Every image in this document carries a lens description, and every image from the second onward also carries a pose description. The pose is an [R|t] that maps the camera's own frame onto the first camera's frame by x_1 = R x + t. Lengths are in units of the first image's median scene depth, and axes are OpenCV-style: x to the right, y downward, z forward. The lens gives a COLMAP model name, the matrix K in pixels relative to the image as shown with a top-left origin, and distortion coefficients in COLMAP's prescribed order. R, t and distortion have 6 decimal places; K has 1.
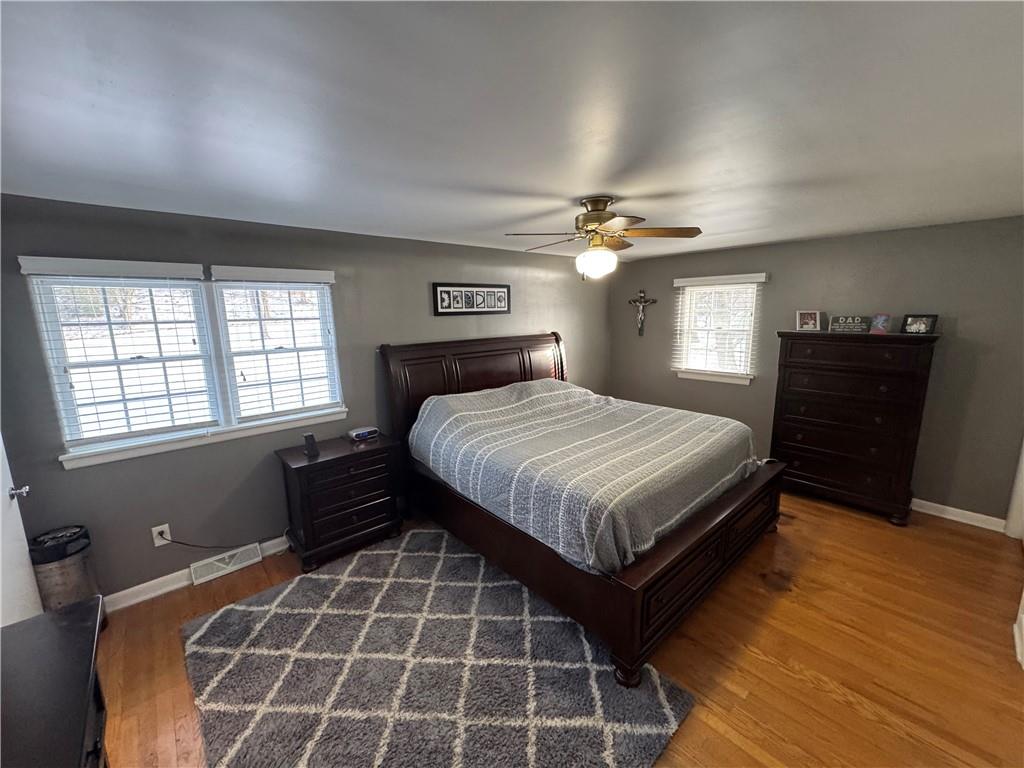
lens RADIAL K [[411.7, 0, 513.3], [0, 411.7, 384.5], [0, 0, 1]] dist [0.008196, -0.002870]
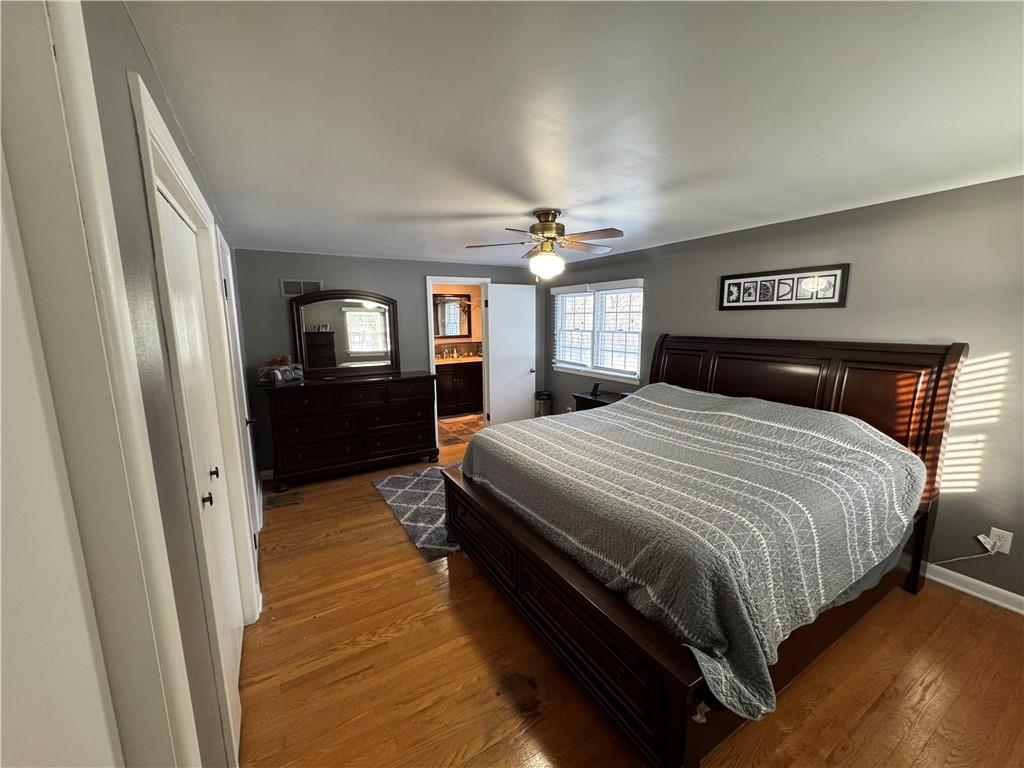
lens RADIAL K [[411.7, 0, 513.7], [0, 411.7, 385.6], [0, 0, 1]] dist [0.008196, -0.002870]
pose [[-0.191454, 0.178196, -0.965190, 0.866788], [-0.163931, 0.963762, 0.210449, -0.119073], [0.967715, 0.198515, -0.155305, 0.706577]]
